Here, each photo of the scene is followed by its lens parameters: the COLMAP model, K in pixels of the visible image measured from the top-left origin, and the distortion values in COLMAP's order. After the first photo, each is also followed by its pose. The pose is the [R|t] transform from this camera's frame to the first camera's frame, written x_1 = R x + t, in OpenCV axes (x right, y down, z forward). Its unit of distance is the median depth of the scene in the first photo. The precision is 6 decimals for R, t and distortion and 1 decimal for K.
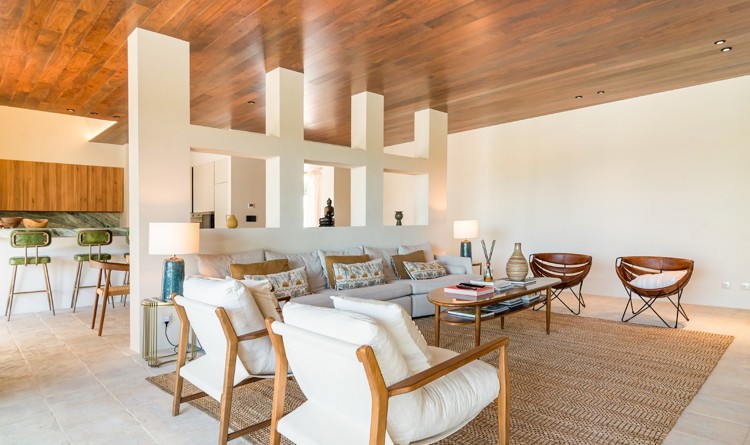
lens RADIAL K [[439.8, 0, 426.0], [0, 439.8, 220.1], [0, 0, 1]] dist [-0.002219, -0.001278]
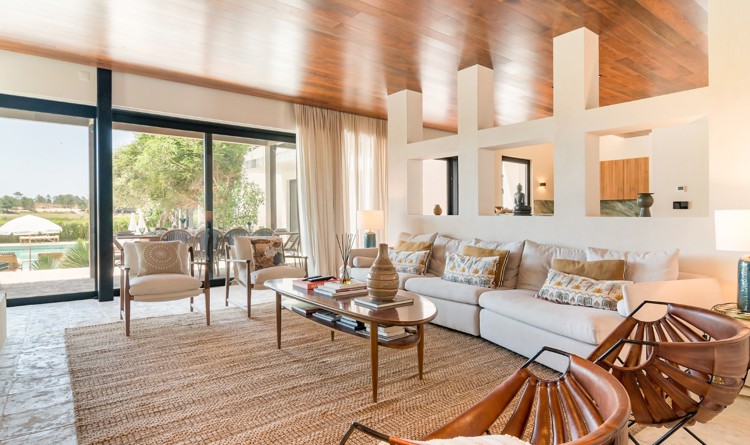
lens RADIAL K [[422.2, 0, 375.0], [0, 422.2, 208.3], [0, 0, 1]] dist [0.000554, 0.000794]
pose [[-0.179347, 0.000446, -0.983786, 0.449990], [0.007932, 0.999968, -0.000992, -0.001184], [0.983754, -0.007982, -0.179345, 0.589983]]
